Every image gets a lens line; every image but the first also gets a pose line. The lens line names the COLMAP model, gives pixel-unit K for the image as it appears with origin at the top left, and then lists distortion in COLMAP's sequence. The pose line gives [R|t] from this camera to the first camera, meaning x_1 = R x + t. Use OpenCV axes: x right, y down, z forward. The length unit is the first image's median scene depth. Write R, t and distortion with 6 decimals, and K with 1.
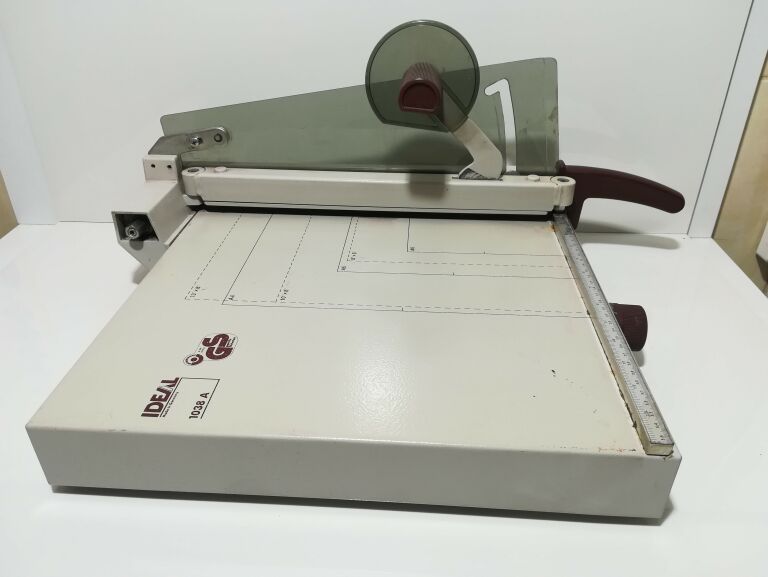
lens RADIAL K [[612.0, 0, 384.0], [0, 612.0, 288.5], [0, 0, 1]] dist [0.000554, -0.005207]
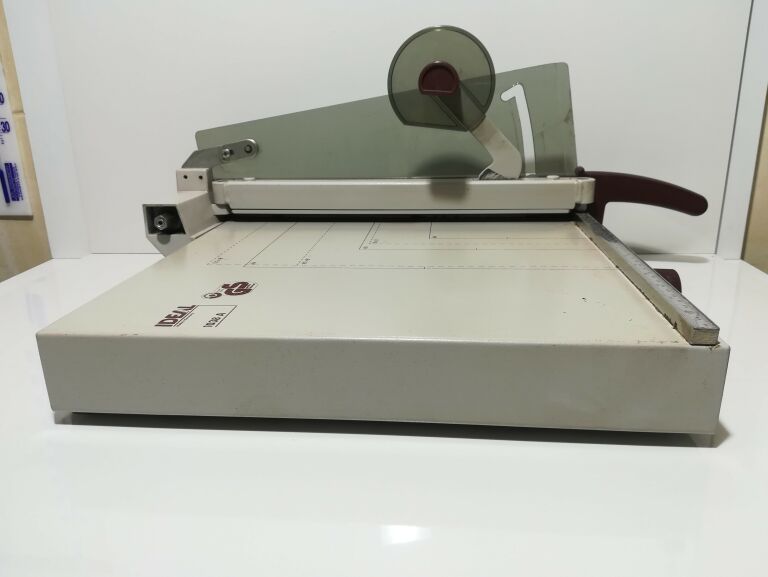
lens RADIAL K [[612.0, 0, 384.0], [0, 612.0, 288.5], [0, 0, 1]] dist [0.000554, -0.005207]
pose [[0.999104, -0.009690, -0.041196, 0.003776], [0.000454, 0.975828, -0.218539, 0.227684], [0.042318, 0.218324, 0.974958, 0.037261]]
